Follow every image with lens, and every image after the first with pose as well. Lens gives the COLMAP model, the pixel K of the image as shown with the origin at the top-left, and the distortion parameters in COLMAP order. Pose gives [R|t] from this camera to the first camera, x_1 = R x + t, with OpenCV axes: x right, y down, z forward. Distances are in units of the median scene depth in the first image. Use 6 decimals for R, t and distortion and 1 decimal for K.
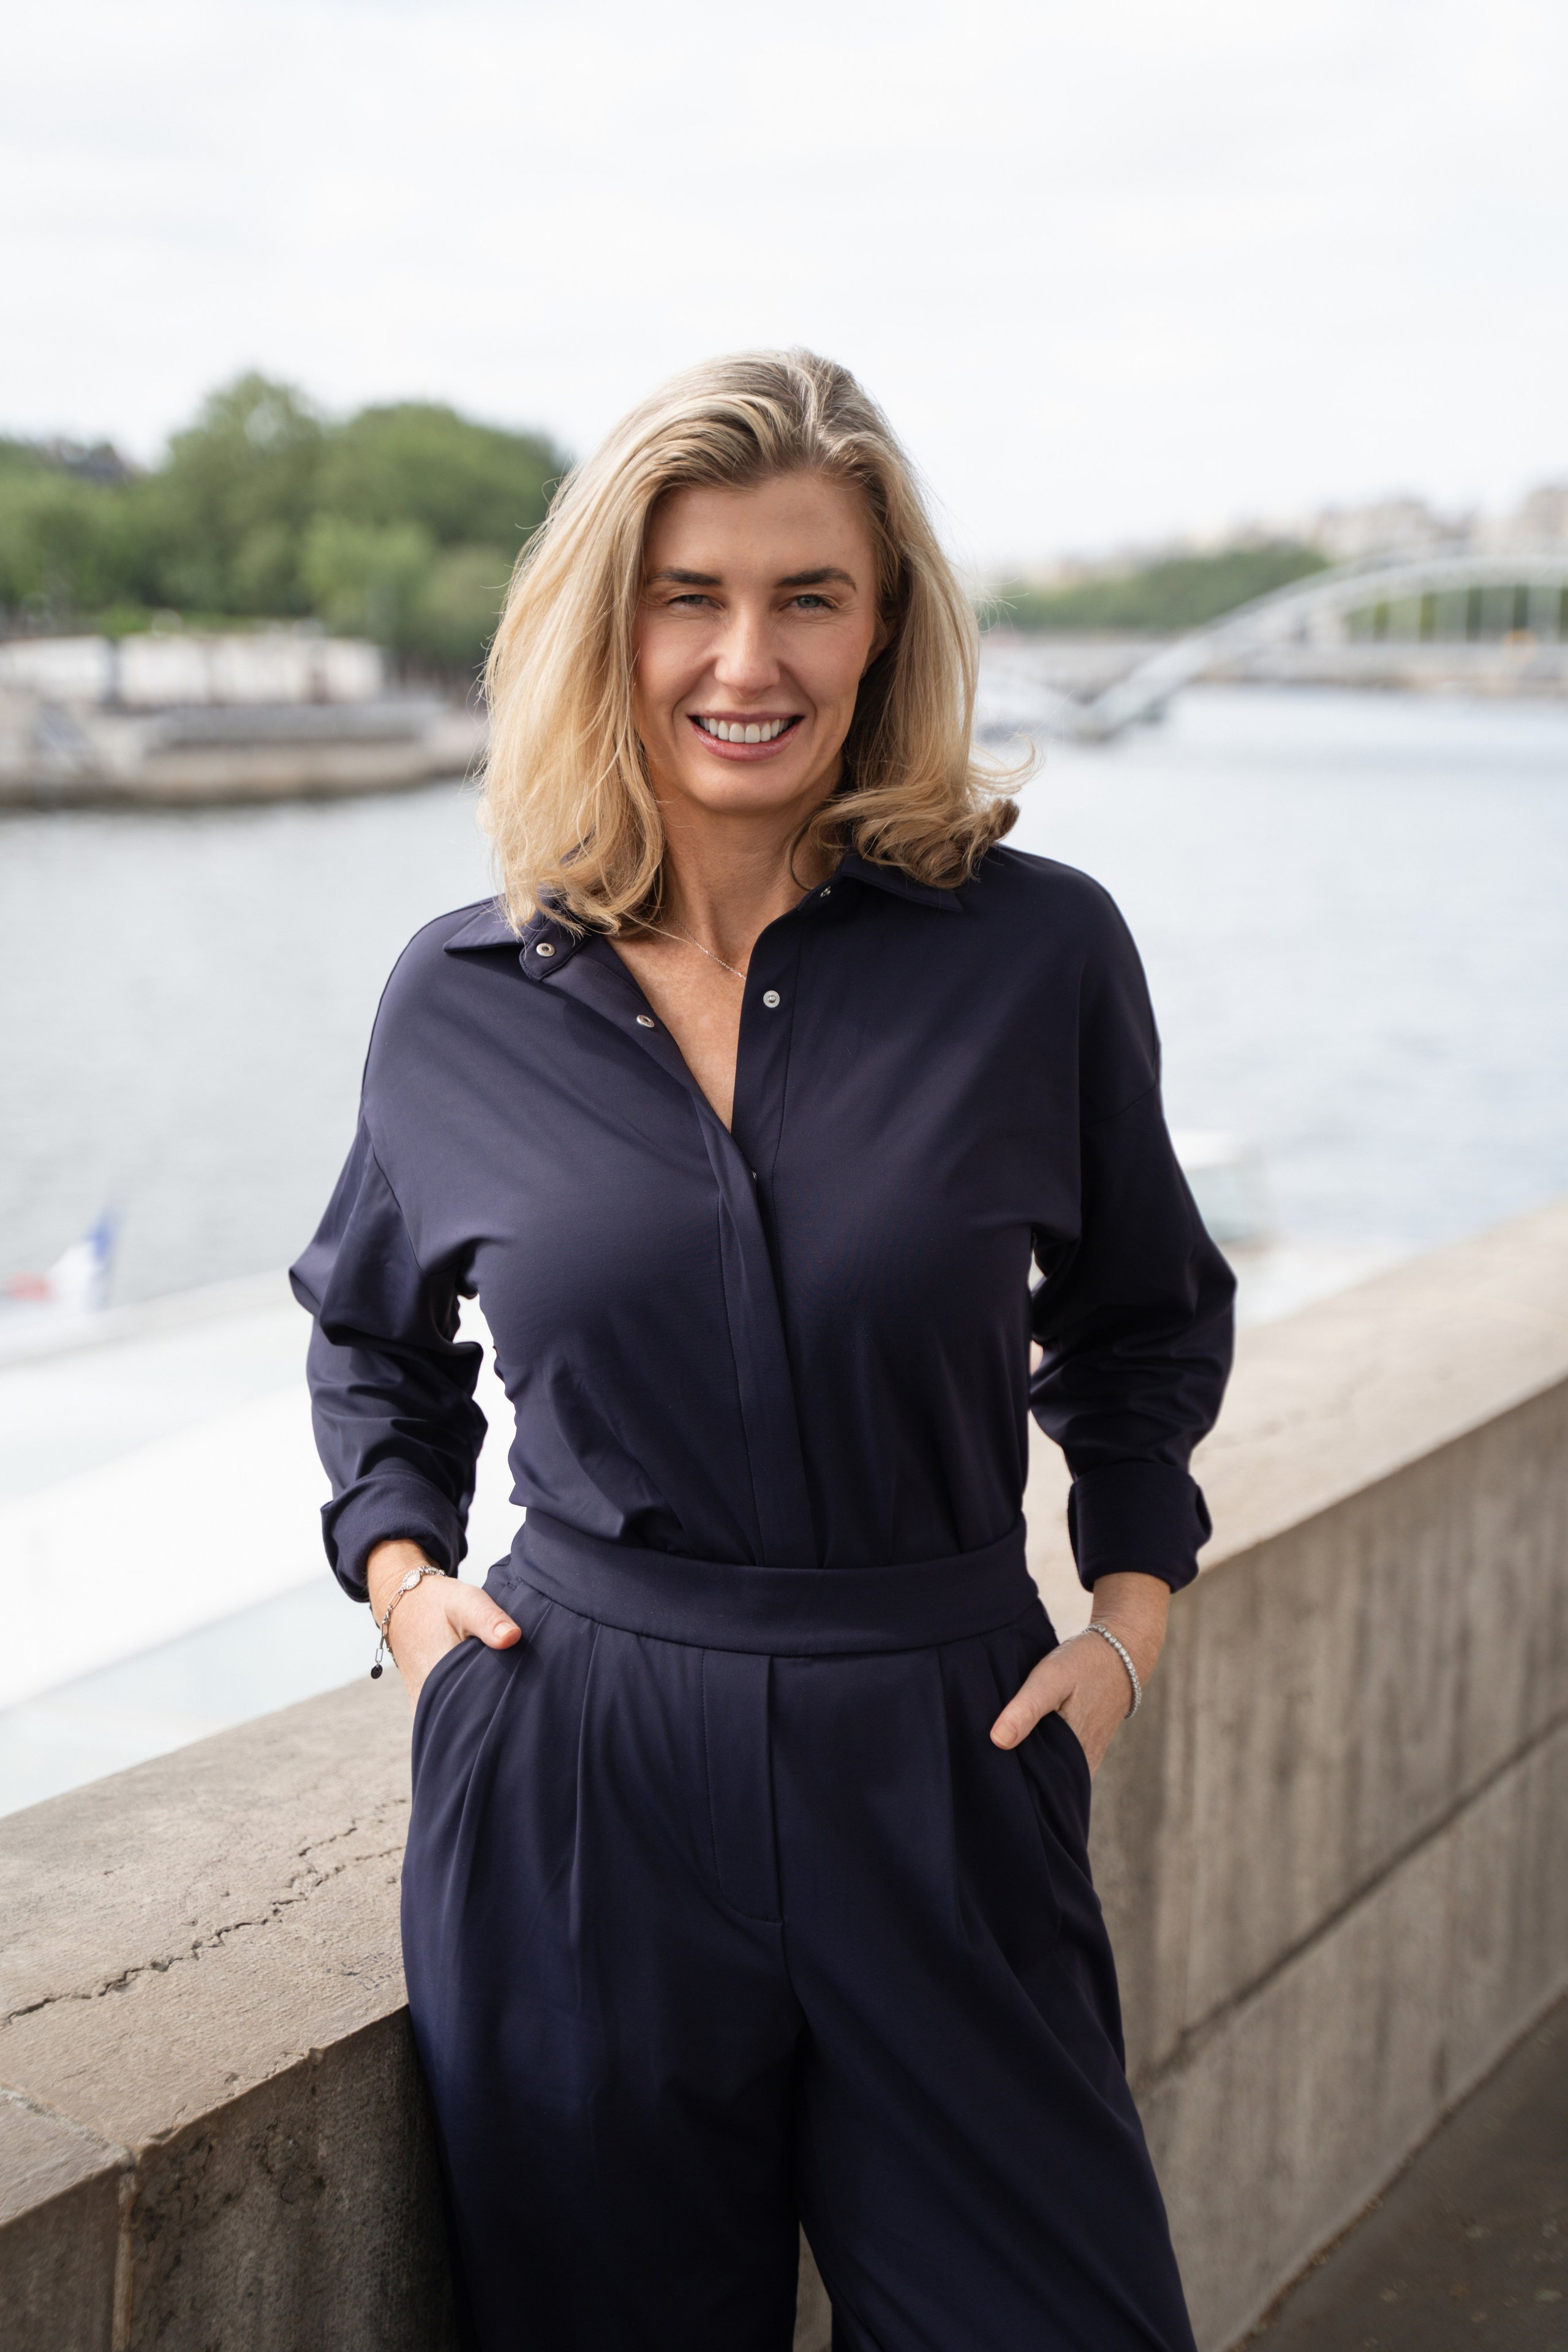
lens RADIAL K [[3813.2, 0, 791.1], [0, 3813.2, 1171.8], [0, 0, 1]] dist [0.227011, 0.000000]
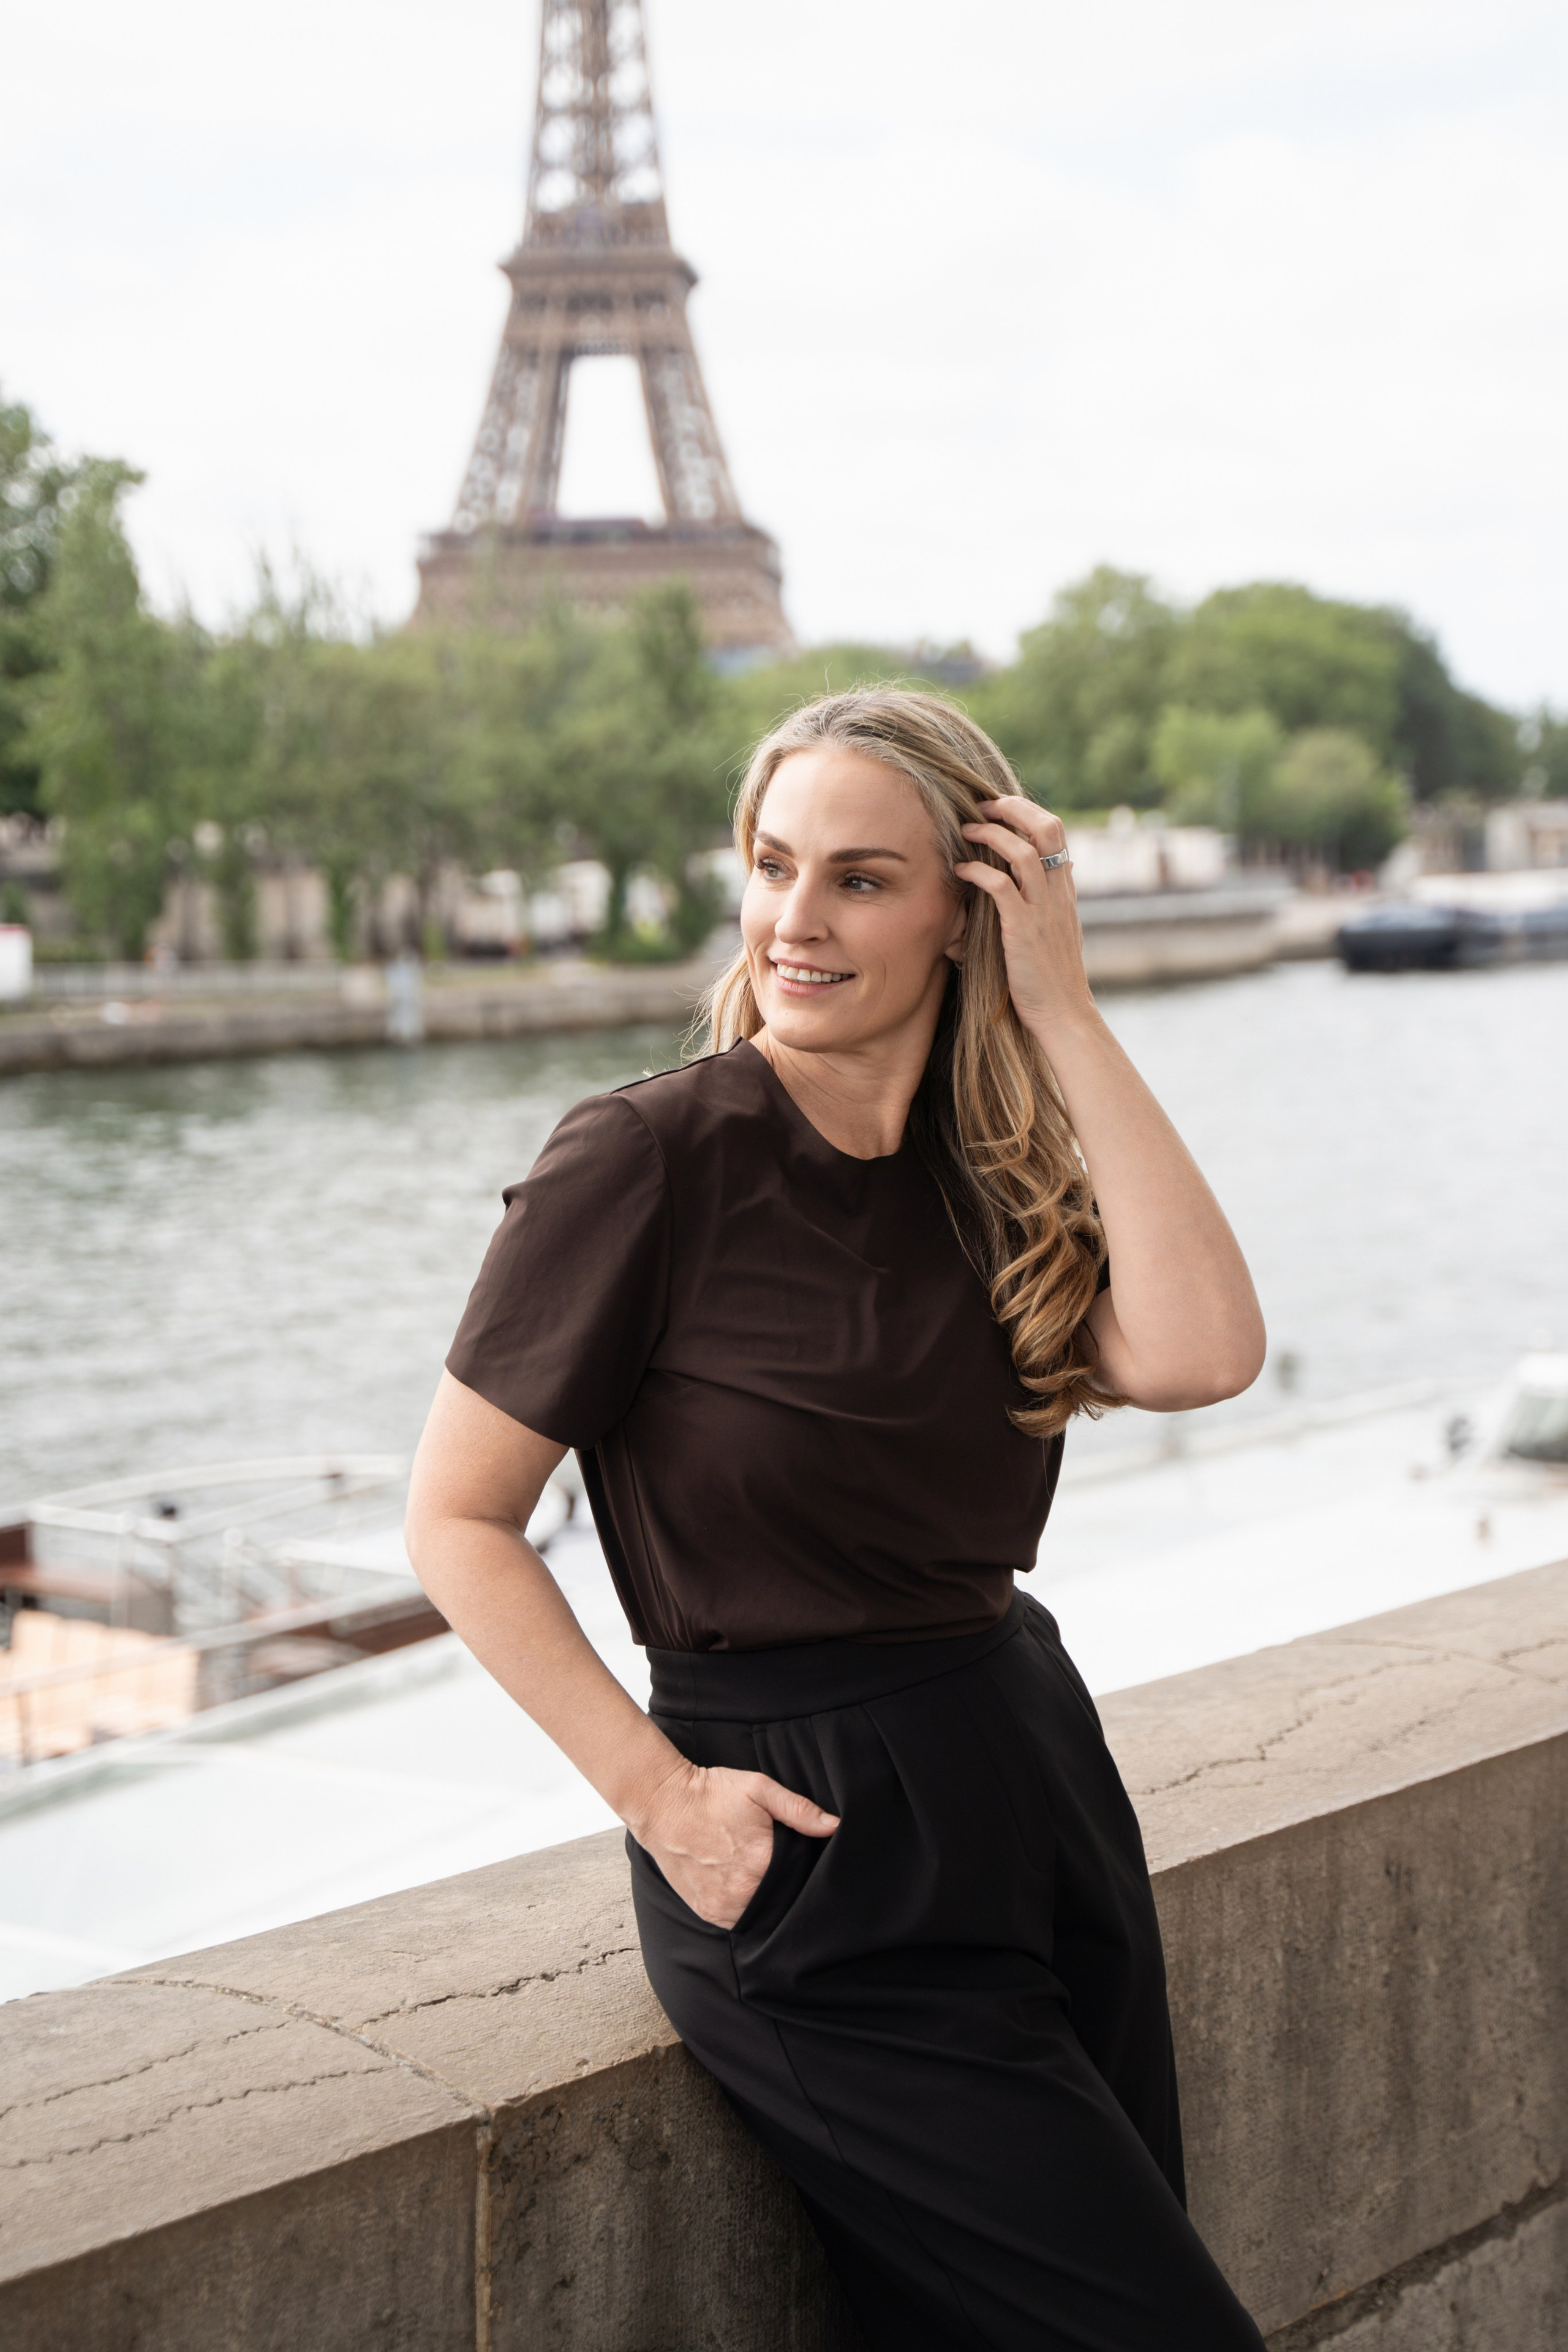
lens RADIAL K [[3888.9, 0, 771.6], [0, 3888.9, 1211.6], [0, 0, 1]] dist [0.139624, 0.000000]
pose [[0.973520, -0.011390, -0.228318, 0.119957], [0.002729, 0.999266, -0.038217, 0.006015], [0.228586, 0.036582, 0.972836, -0.125131]]
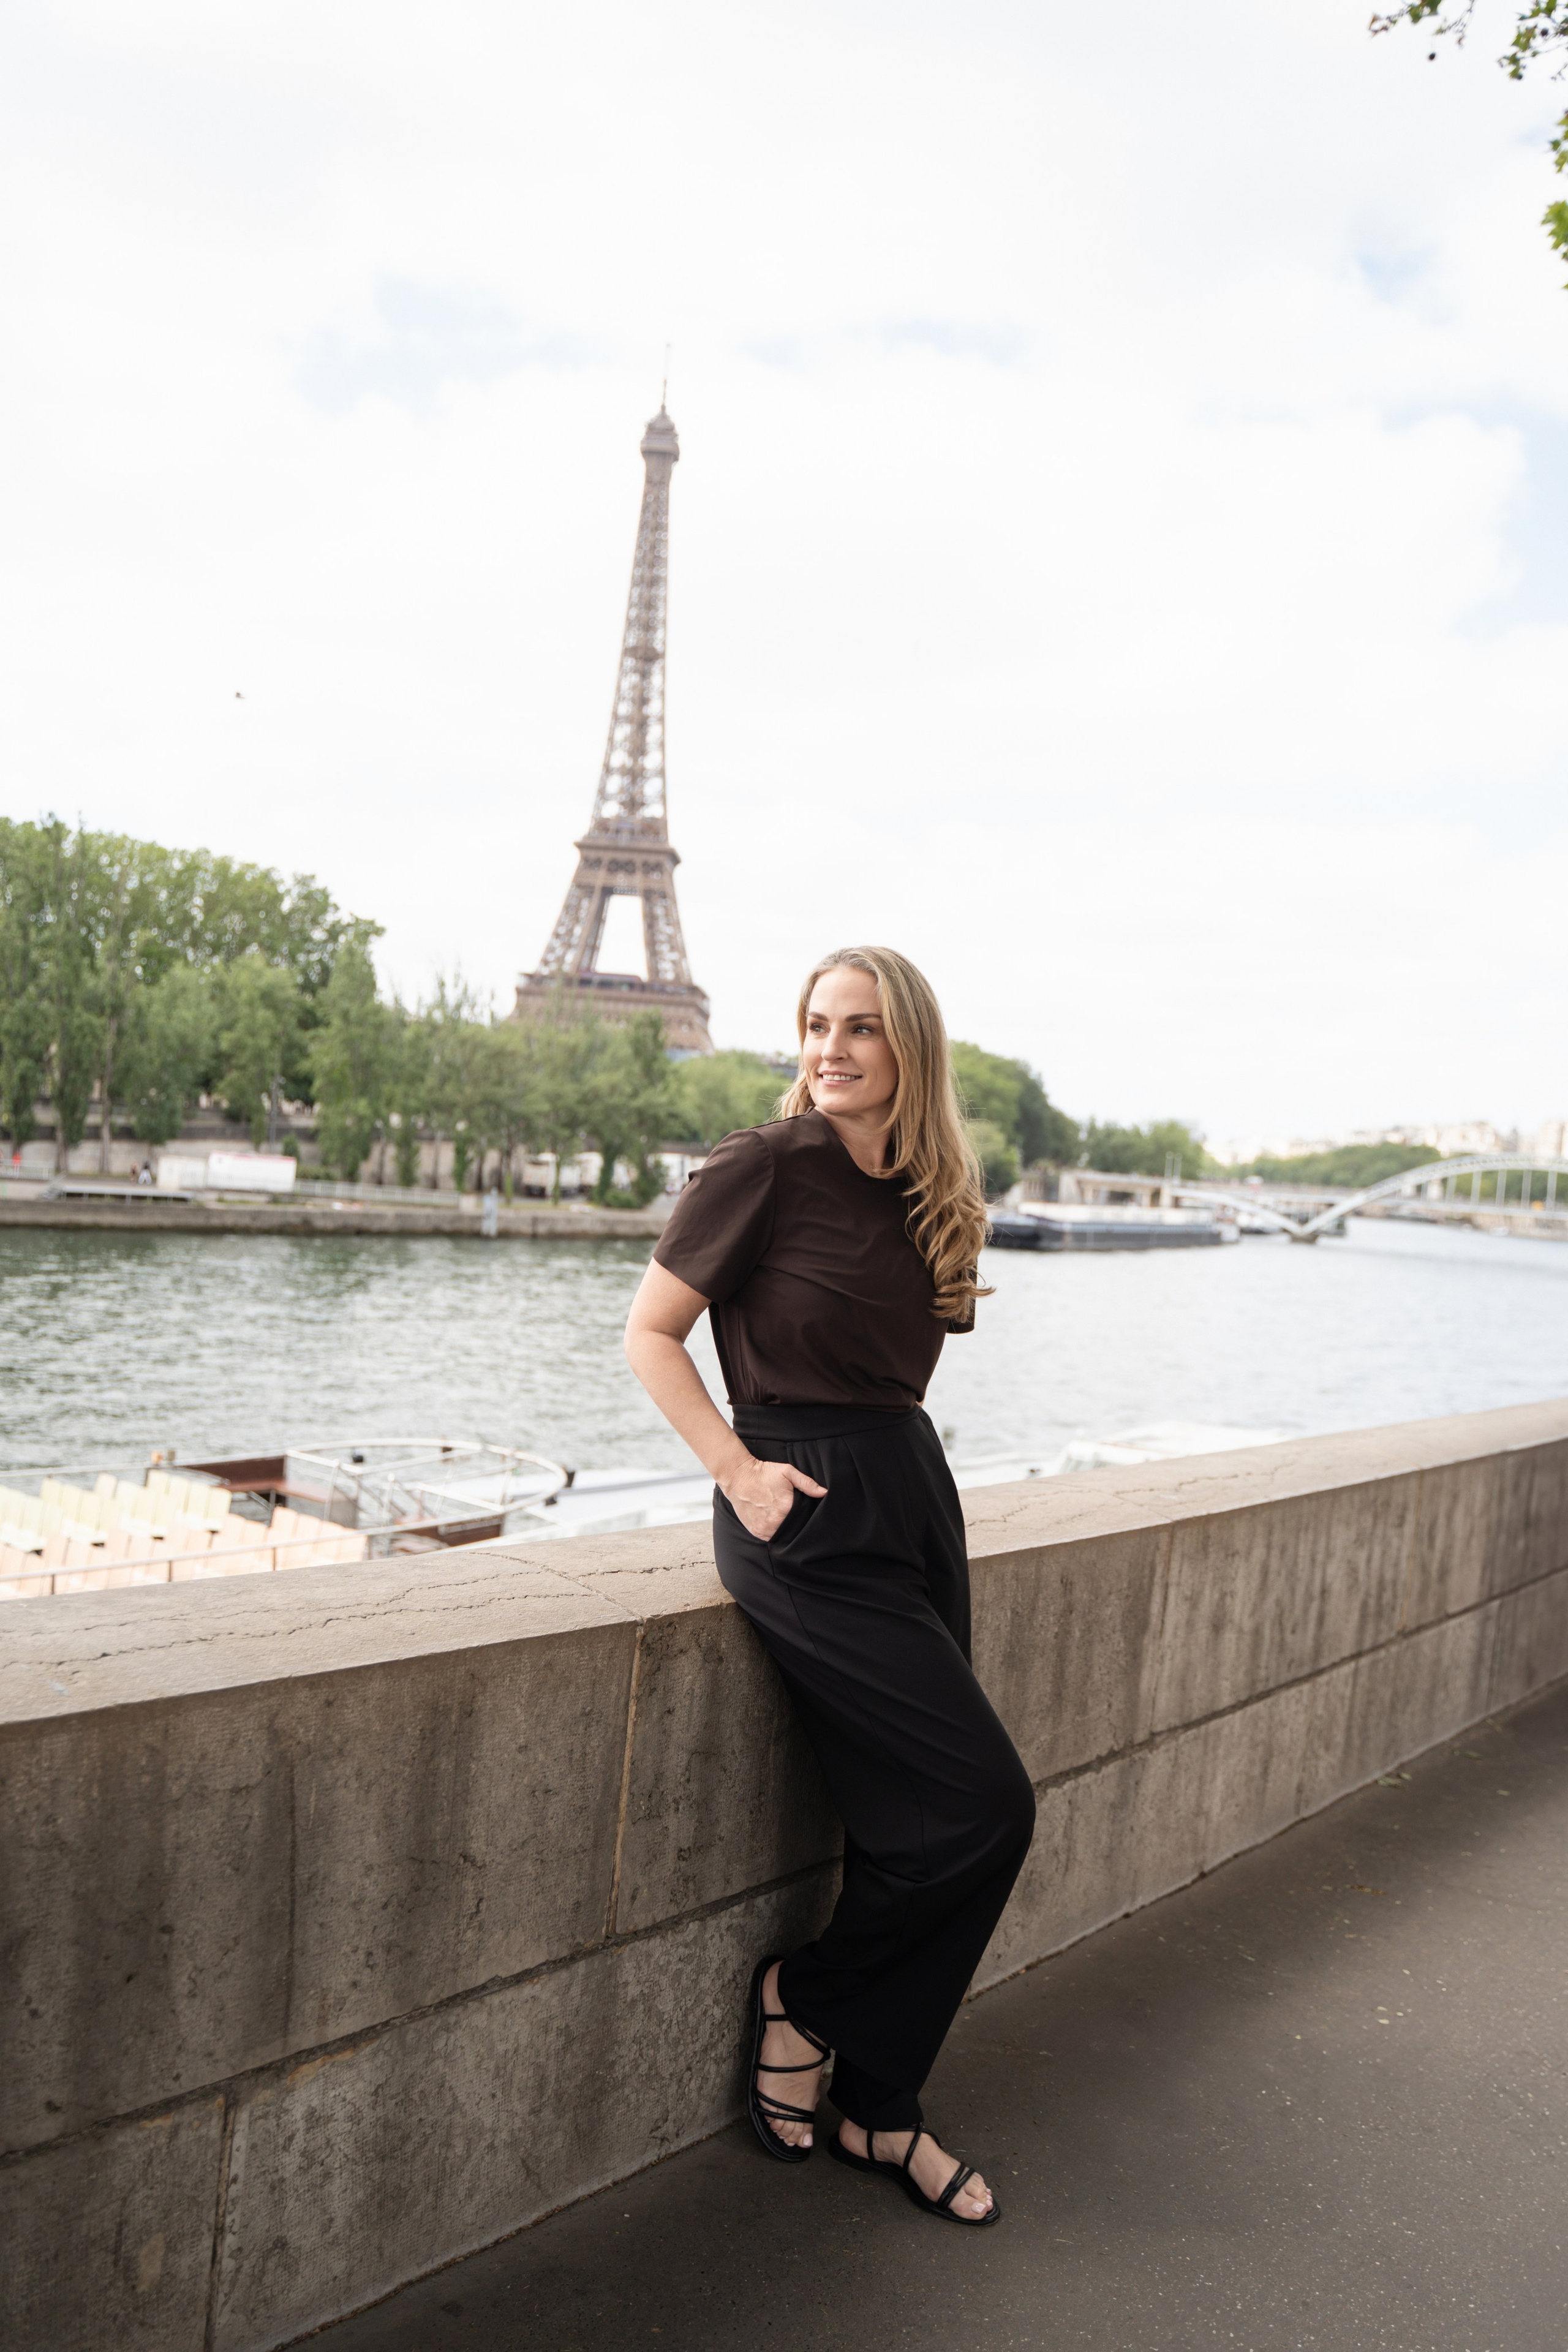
lens RADIAL K [[2054.0, 0, 812.9], [0, 2054.0, 1233.2], [0, 0, 1]] dist [-0.087848, 0.049206]
pose [[0.984592, 0.065913, -0.161972, 0.077441], [-0.083049, 0.991373, -0.101407, 0.073385], [0.153891, 0.113296, 0.981571, -0.175715]]
